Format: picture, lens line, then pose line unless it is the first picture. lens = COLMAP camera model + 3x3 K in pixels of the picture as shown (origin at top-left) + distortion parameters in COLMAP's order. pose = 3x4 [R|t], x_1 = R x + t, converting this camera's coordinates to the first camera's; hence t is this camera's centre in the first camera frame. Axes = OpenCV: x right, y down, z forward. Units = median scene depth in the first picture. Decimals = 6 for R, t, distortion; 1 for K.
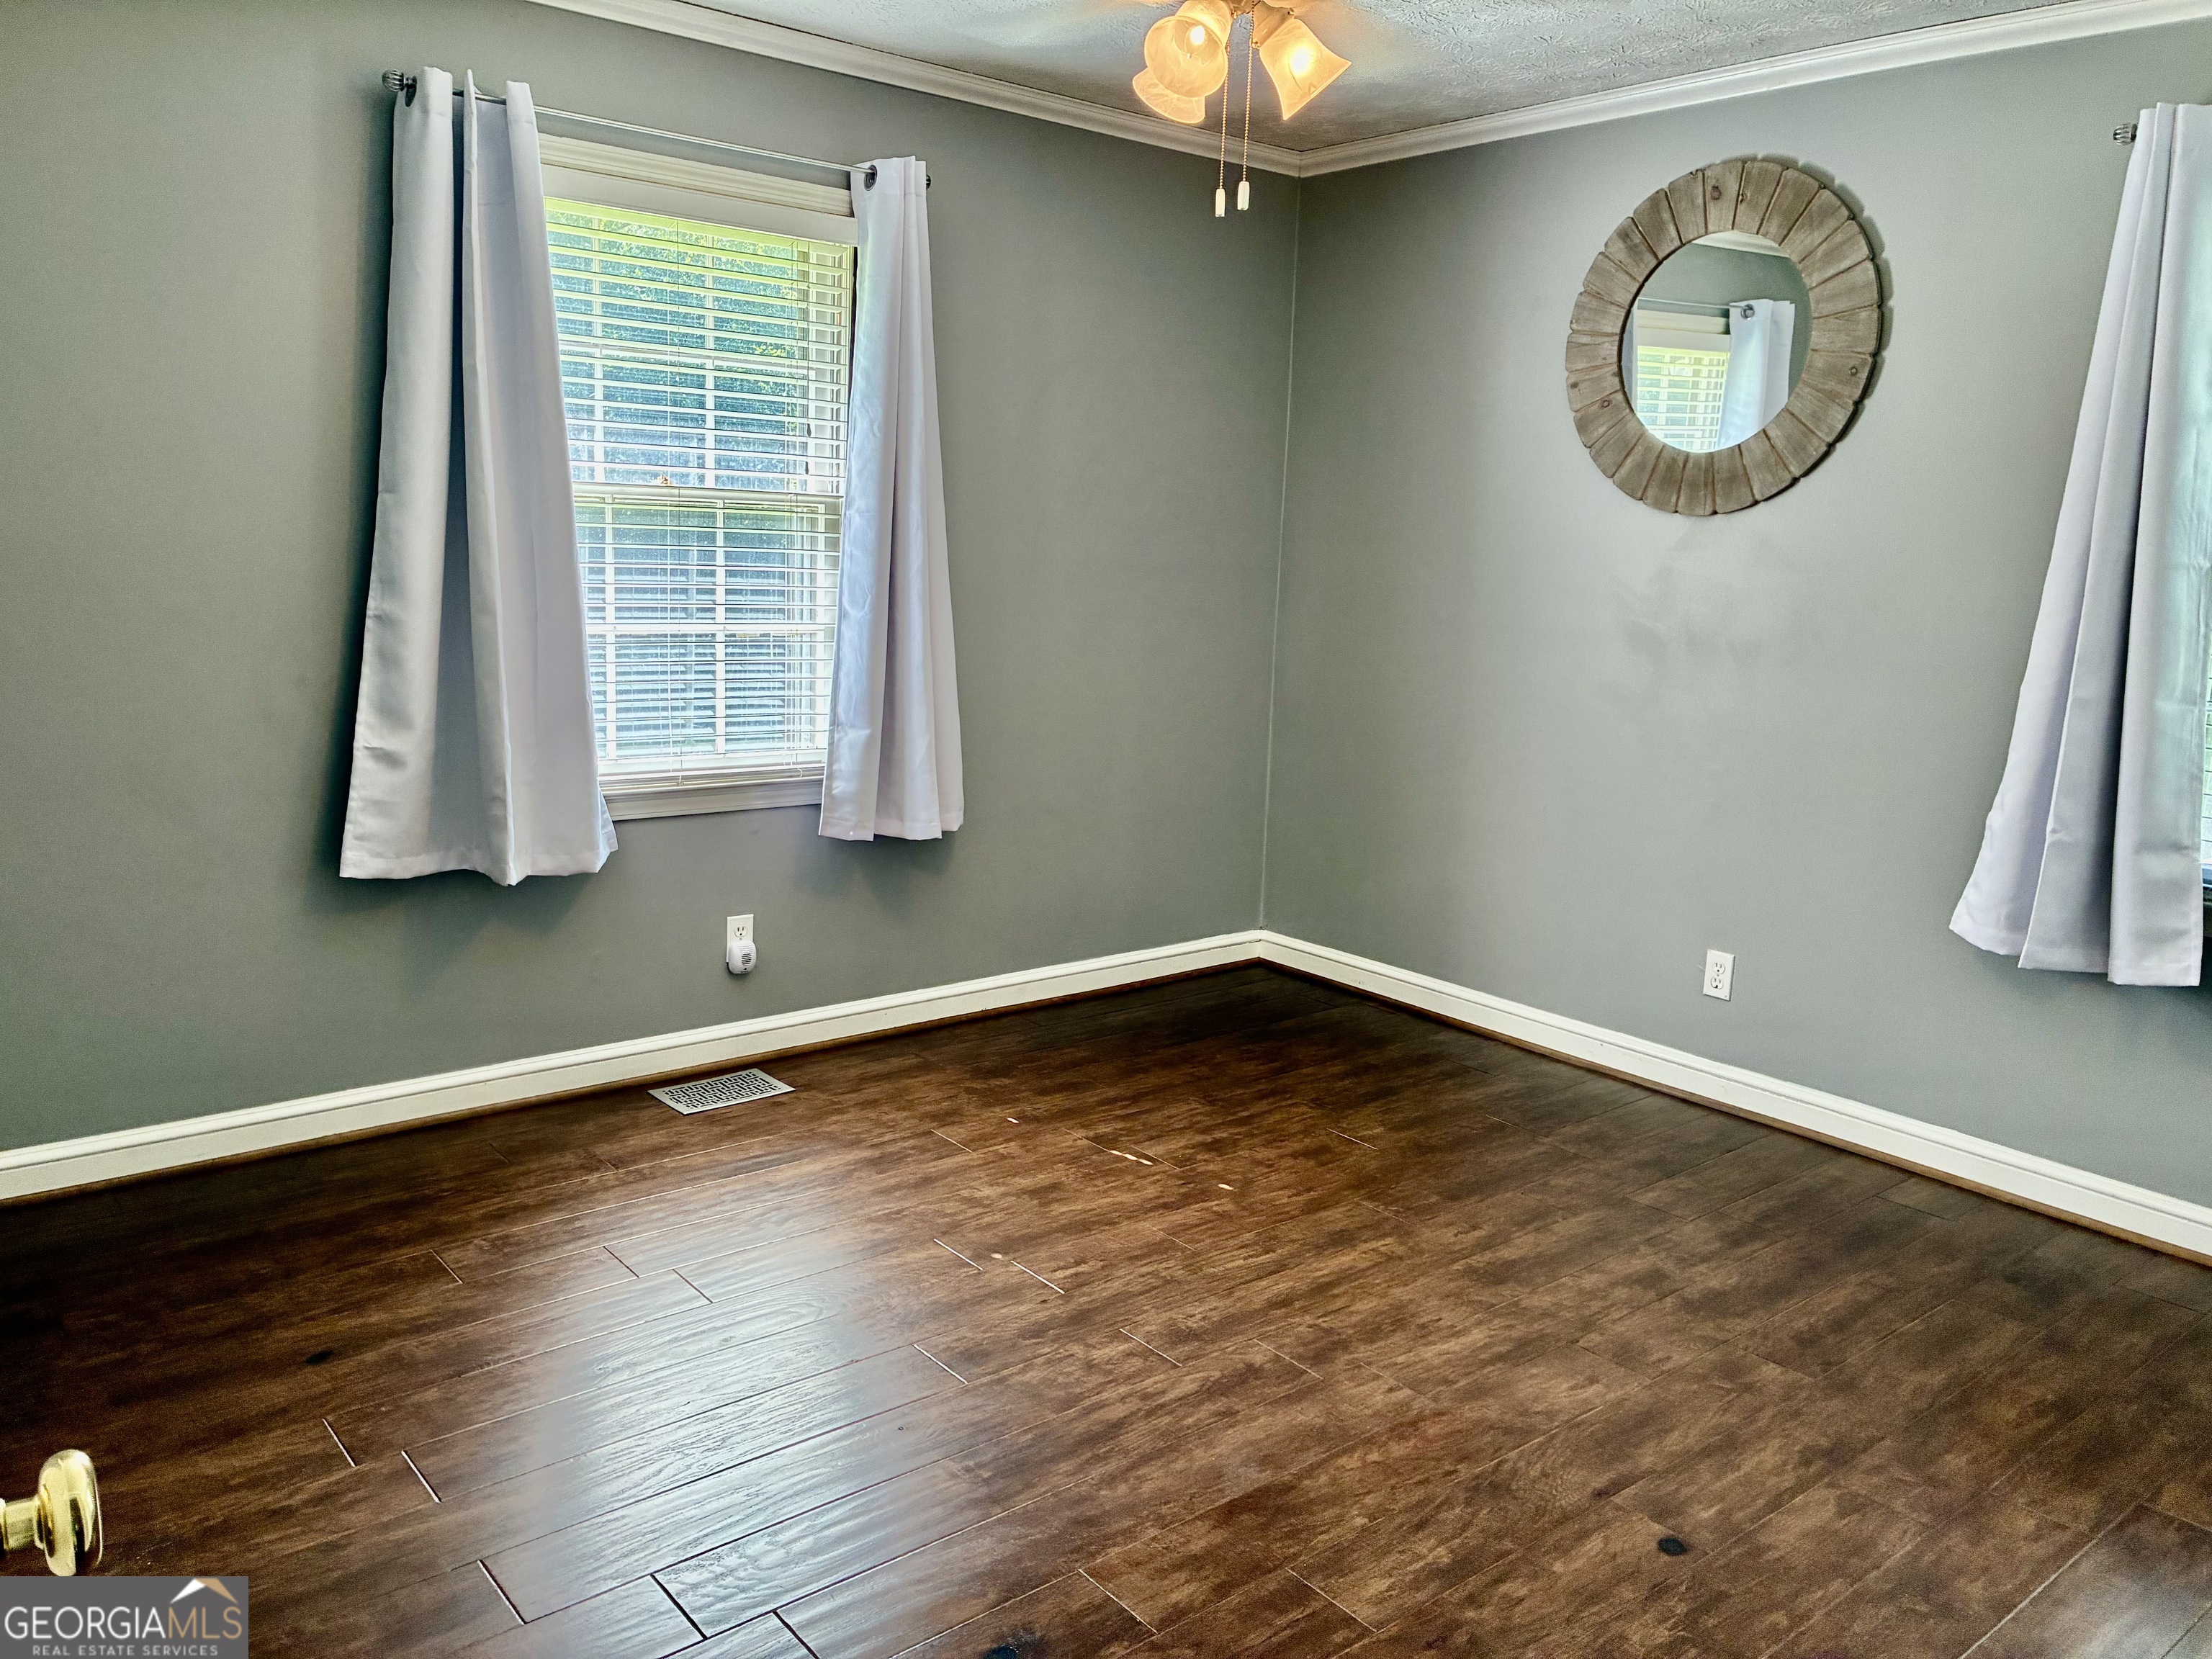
lens RADIAL K [[1679.2, 0, 1115.6], [0, 1679.2, 805.5], [0, 0, 1]] dist [0.070634, -0.086534]
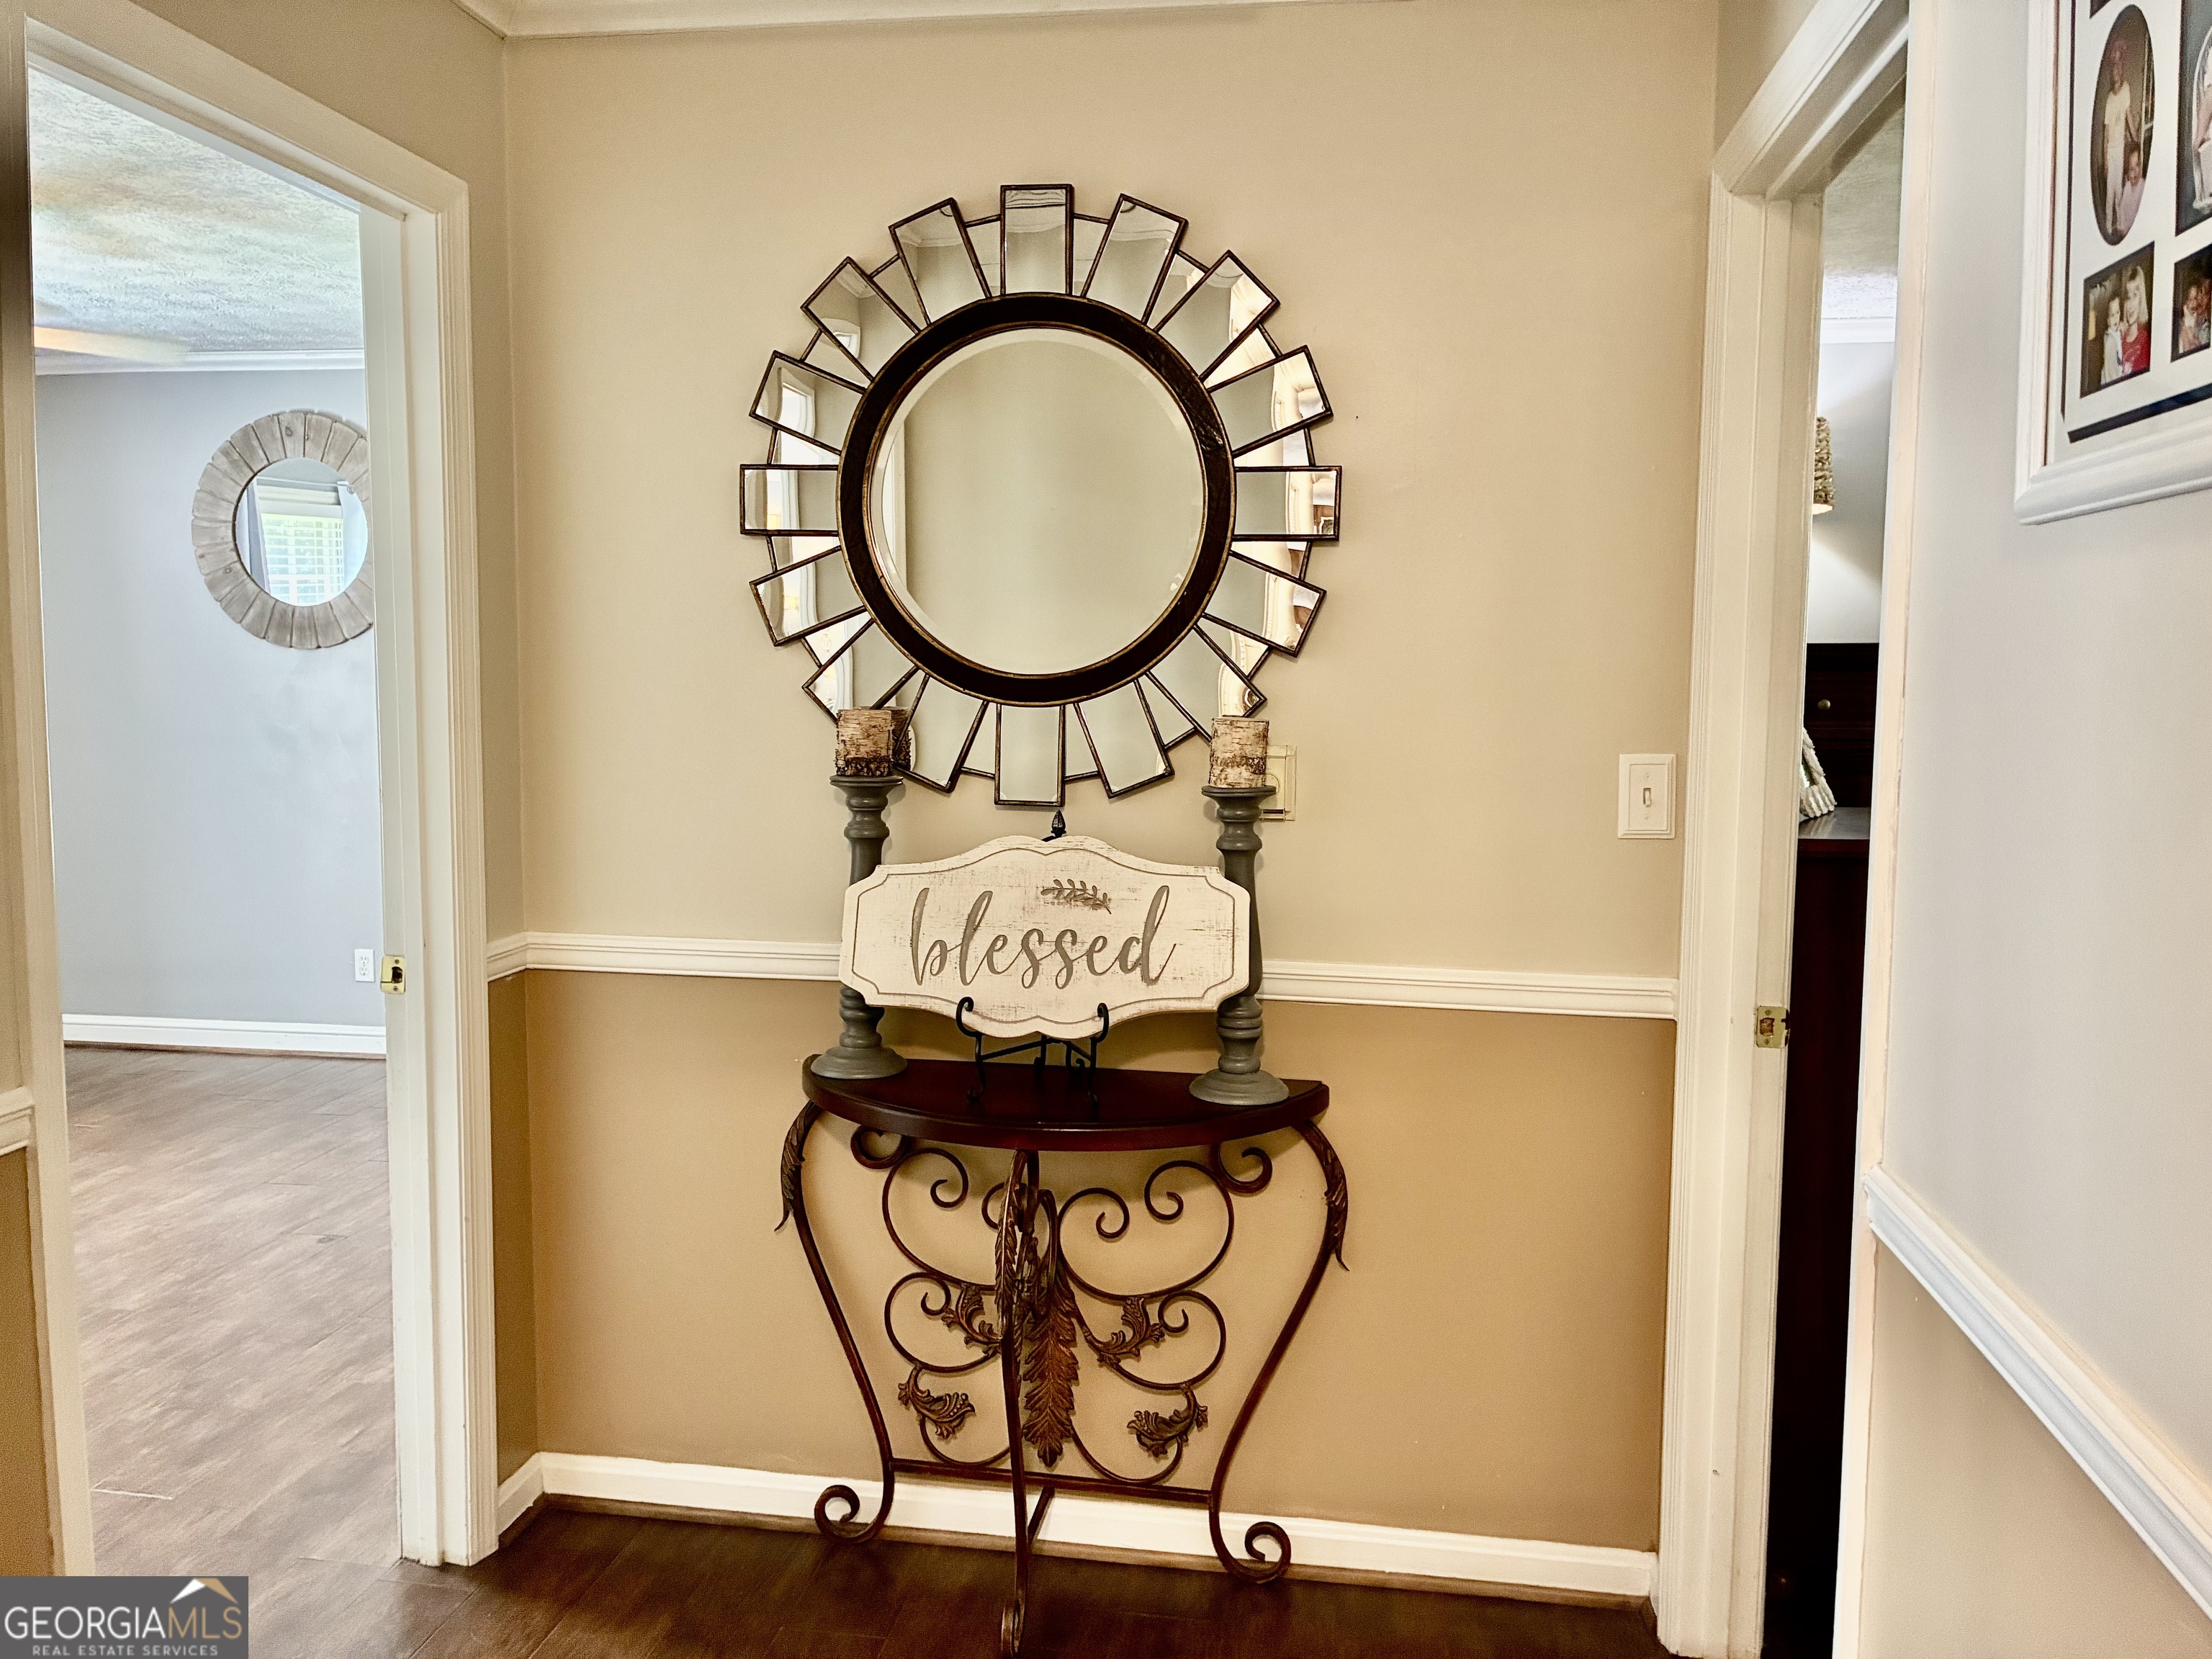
lens RADIAL K [[1679.2, 0, 1115.6], [0, 1679.2, 805.5], [0, 0, 1]] dist [0.070634, -0.086534]
pose [[0.748803, -0.088361, 0.656876, -0.143299], [0.133075, 0.990935, -0.018401, 0.110361], [-0.649295, 0.101193, 0.753774, -0.732113]]
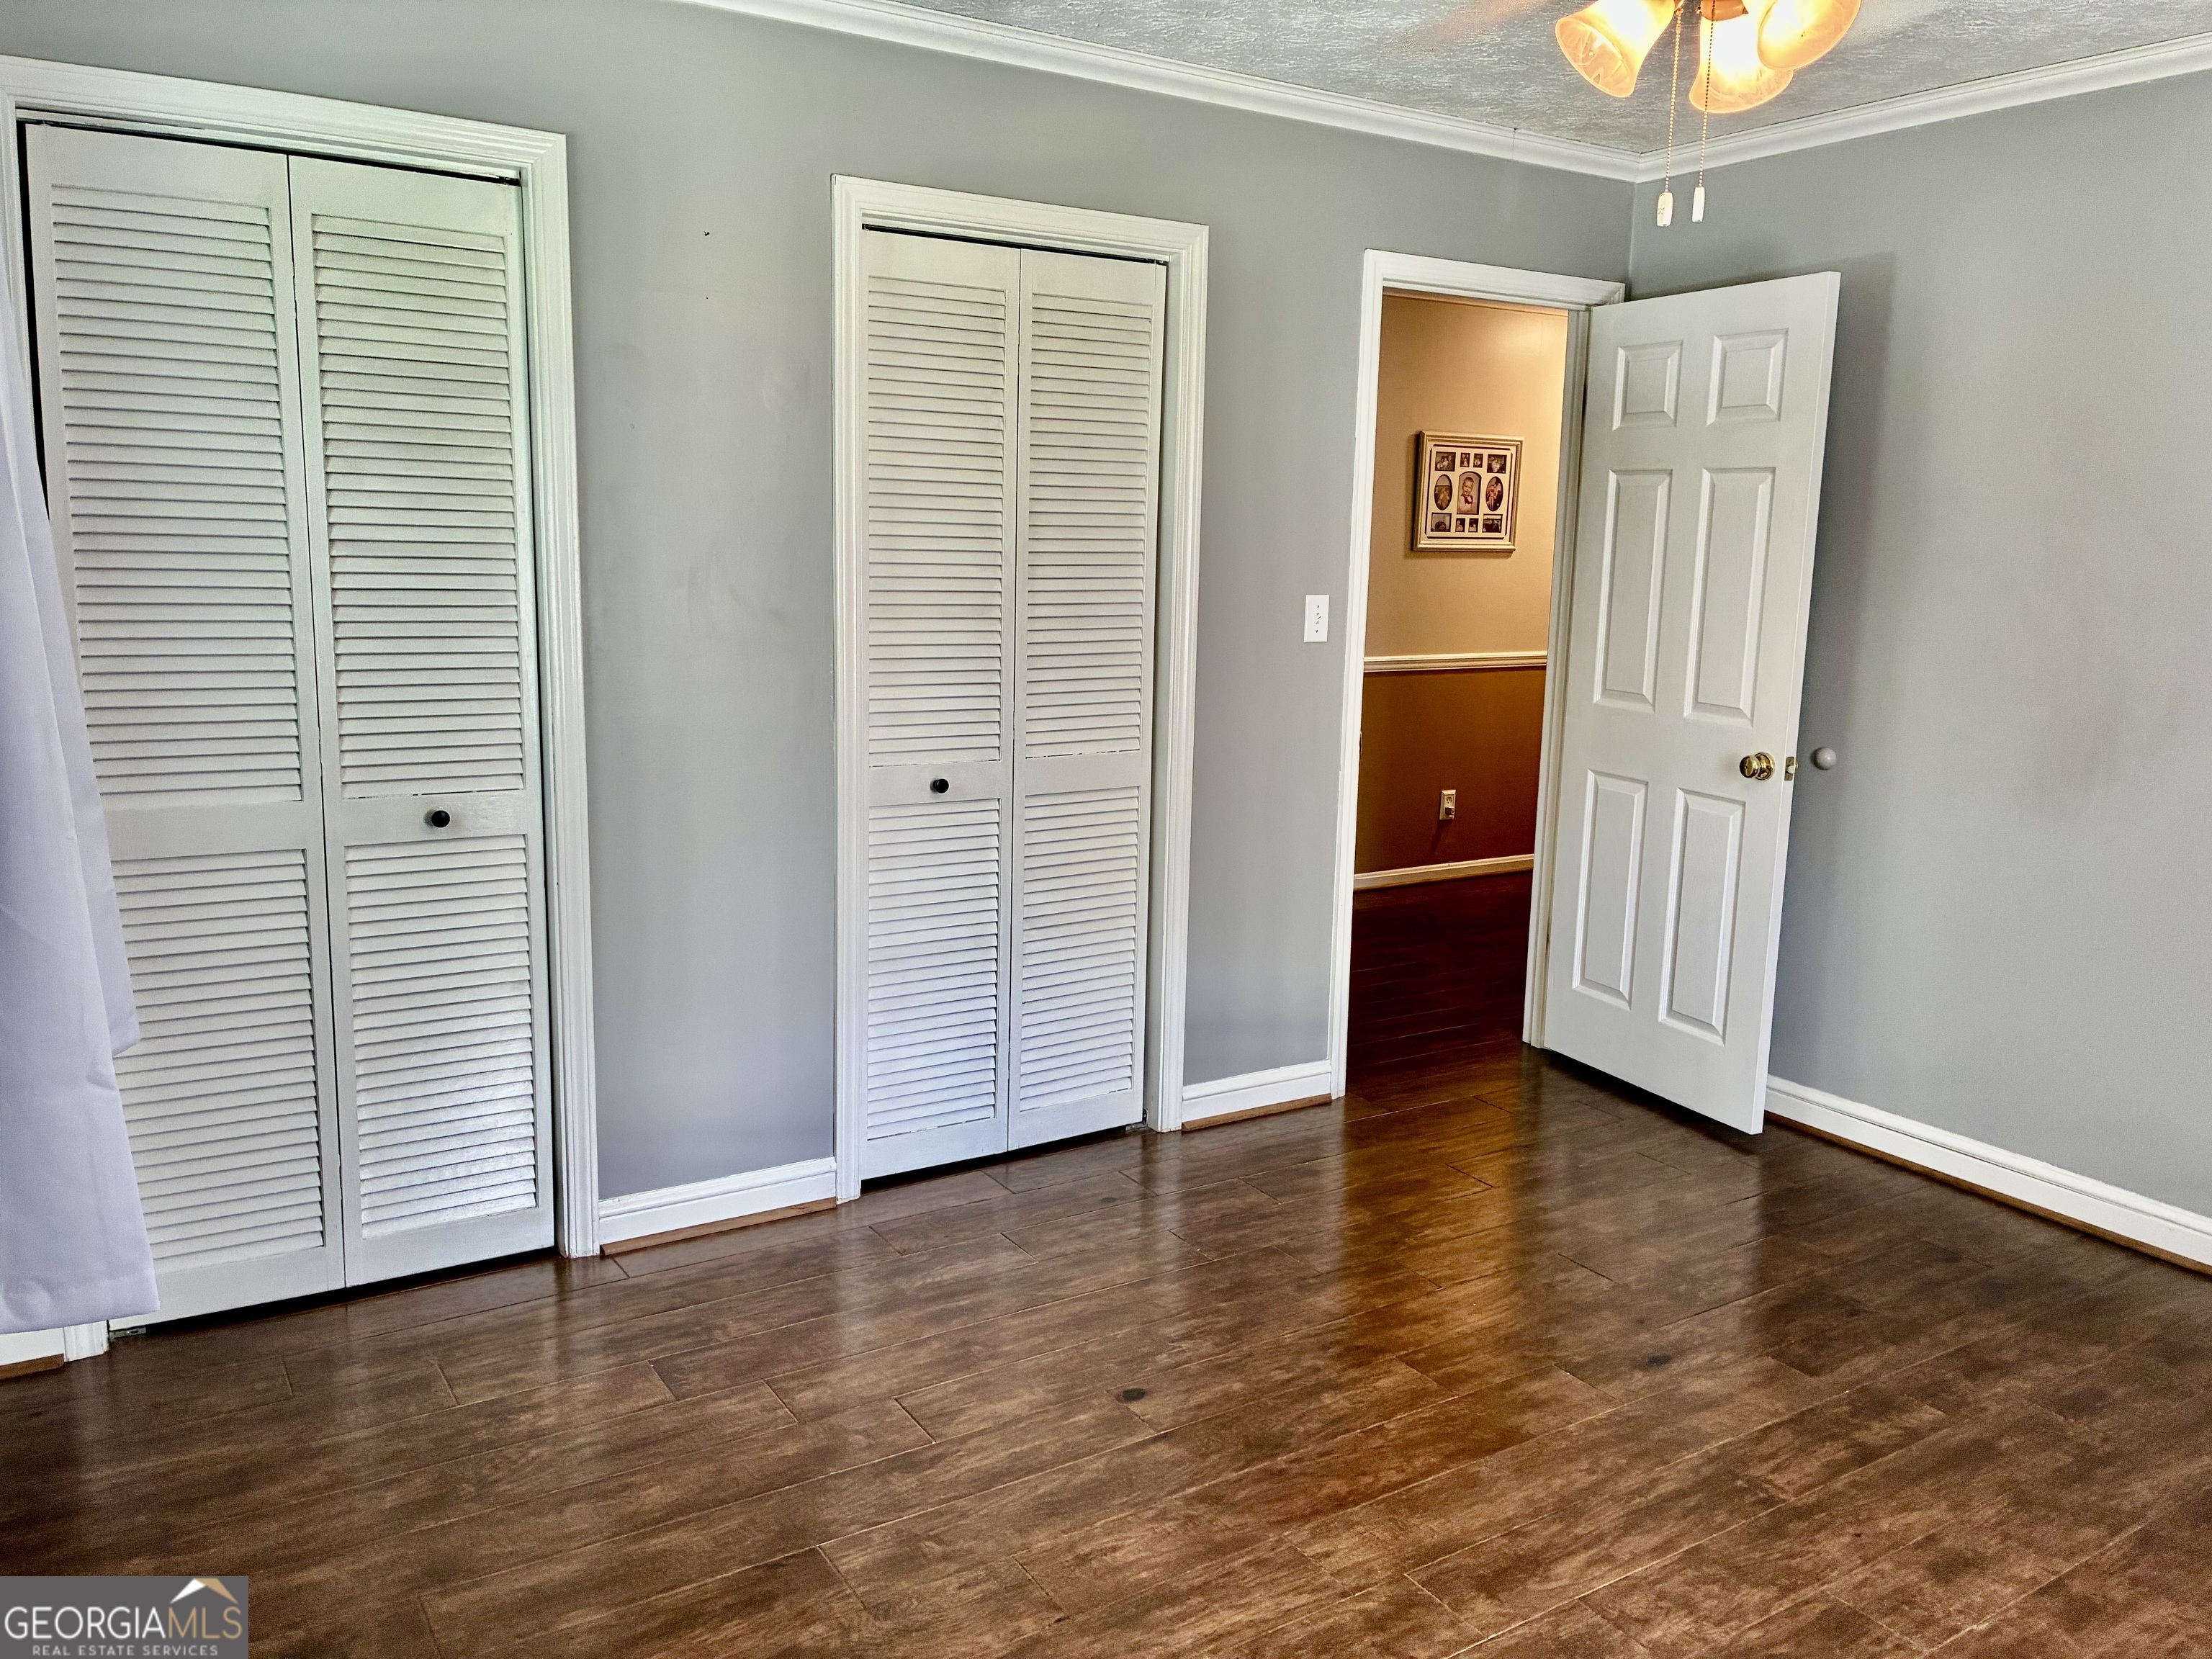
lens RADIAL K [[1679.2, 0, 1115.6], [0, 1679.2, 805.5], [0, 0, 1]] dist [0.070634, -0.086534]
pose [[-0.990393, -0.084276, 0.109631, 0.200371], [-0.044435, 0.944732, 0.324818, -0.294175], [-0.130946, 0.316826, -0.939401, 1.658168]]
